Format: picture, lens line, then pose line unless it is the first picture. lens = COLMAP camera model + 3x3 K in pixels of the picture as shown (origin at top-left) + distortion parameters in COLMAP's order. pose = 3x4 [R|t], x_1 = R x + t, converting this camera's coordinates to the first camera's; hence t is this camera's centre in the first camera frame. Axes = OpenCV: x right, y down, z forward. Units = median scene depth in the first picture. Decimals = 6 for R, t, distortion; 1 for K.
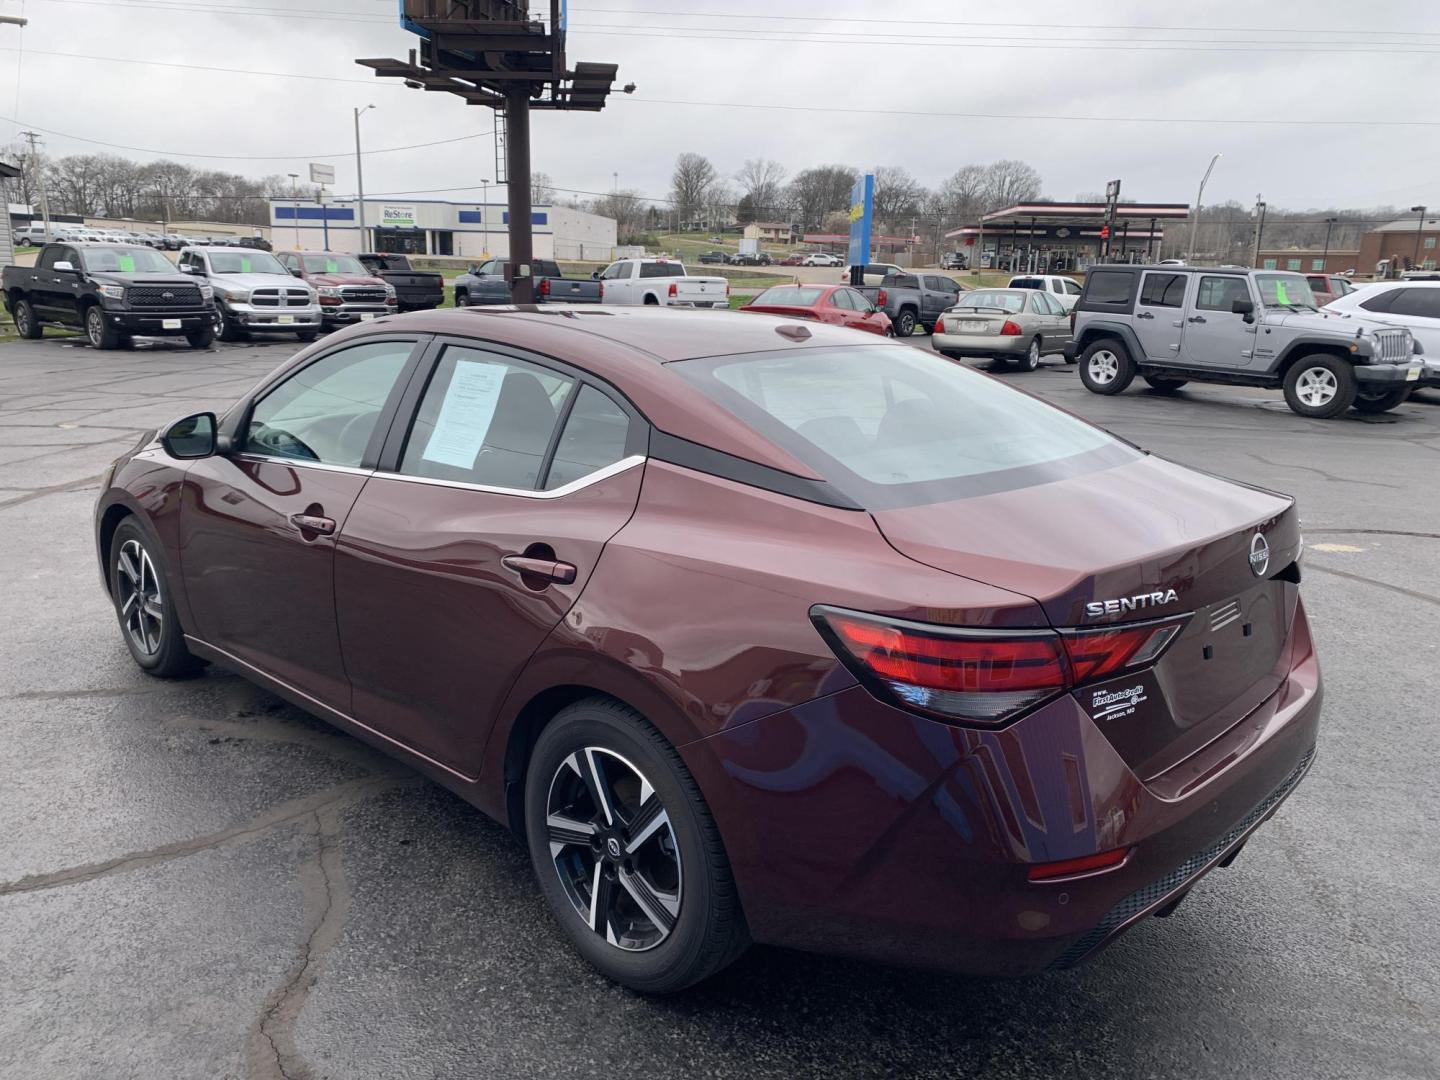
lens RADIAL K [[1099.6, 0, 712.1], [0, 1099.6, 544.1], [0, 0, 1]] dist [0.012432, -0.004935]
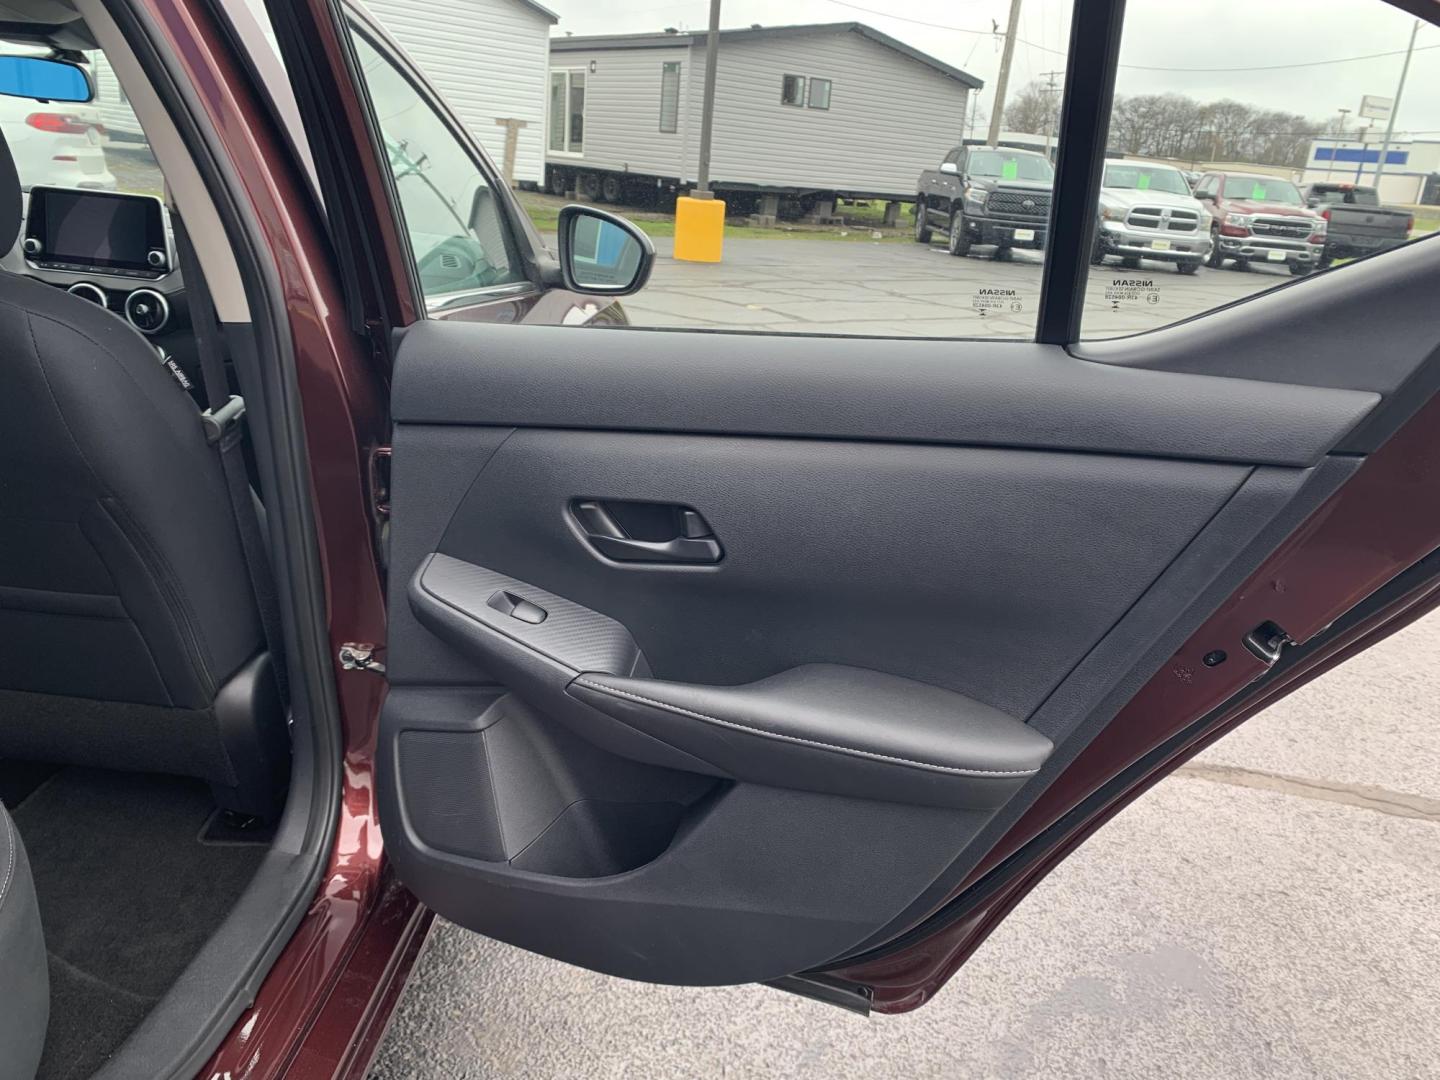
lens RADIAL K [[1099.6, 0, 733.1], [0, 1099.6, 555.7], [0, 0, 1]] dist [0.012432, -0.004935]
pose [[0.667094, 0.282131, -0.689484, 0.048347], [-0.244513, 0.957163, 0.155090, -0.018184], [0.703704, 0.065128, 0.707502, 0.137701]]
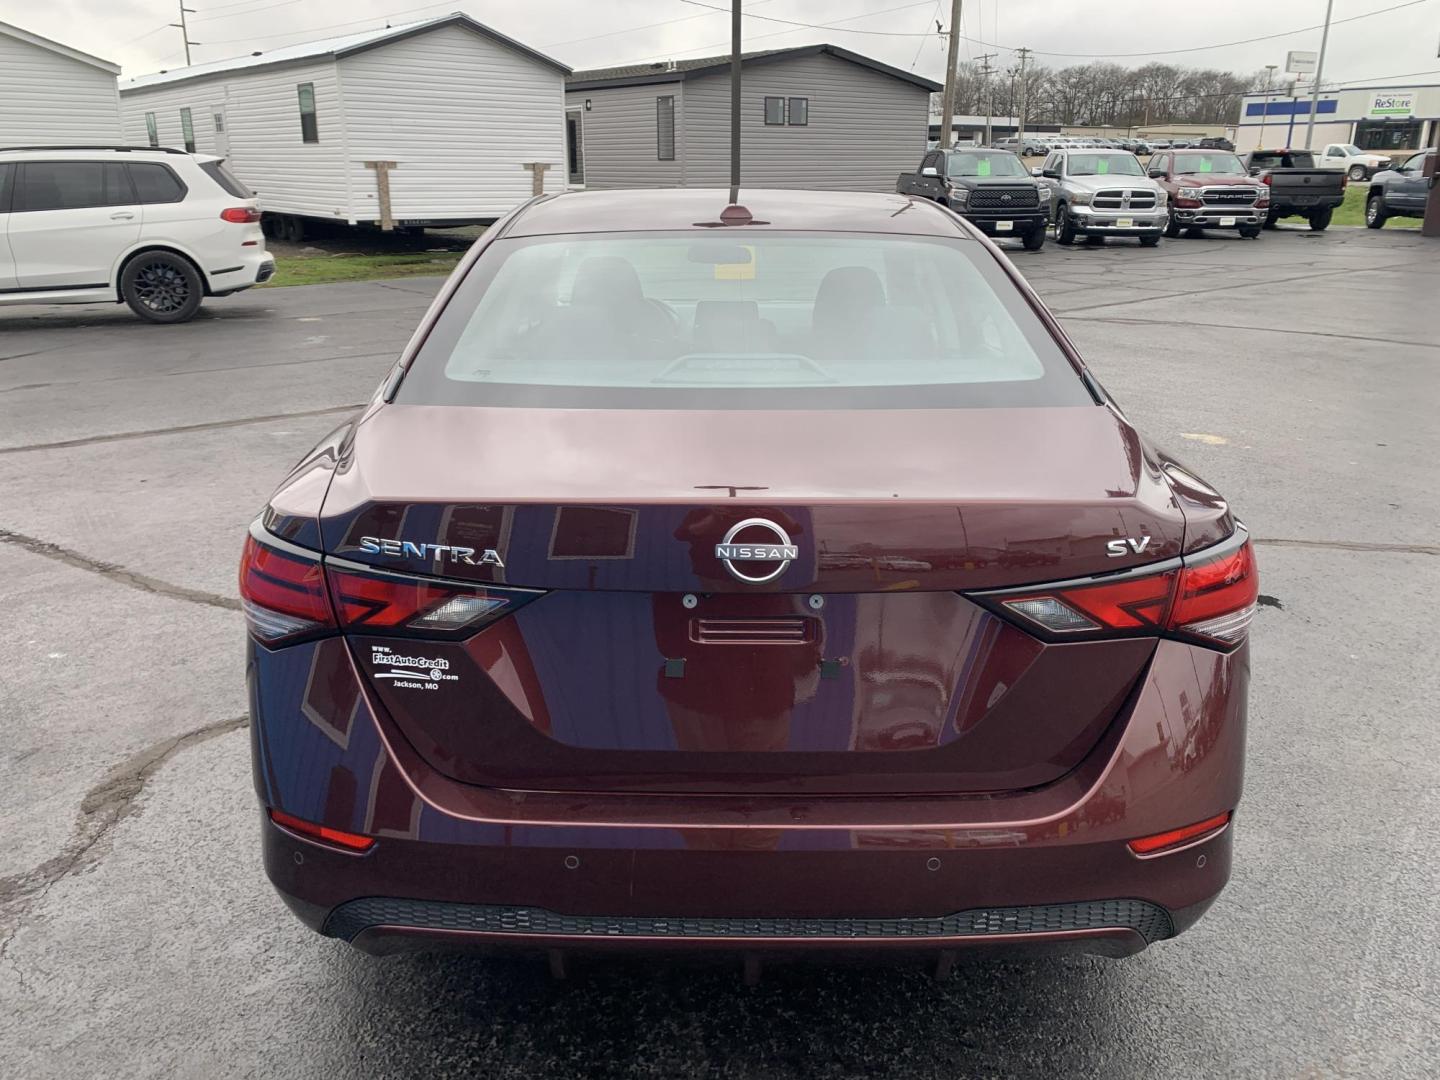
lens RADIAL K [[1099.6, 0, 707.5], [0, 1099.6, 546.3], [0, 0, 1]] dist [0.012432, -0.004935]
pose [[0.691526, 0.213749, -0.690002, 0.077797], [-0.156796, 0.976859, 0.145469, -0.007025], [0.705129, 0.007594, 0.709039, 0.042963]]
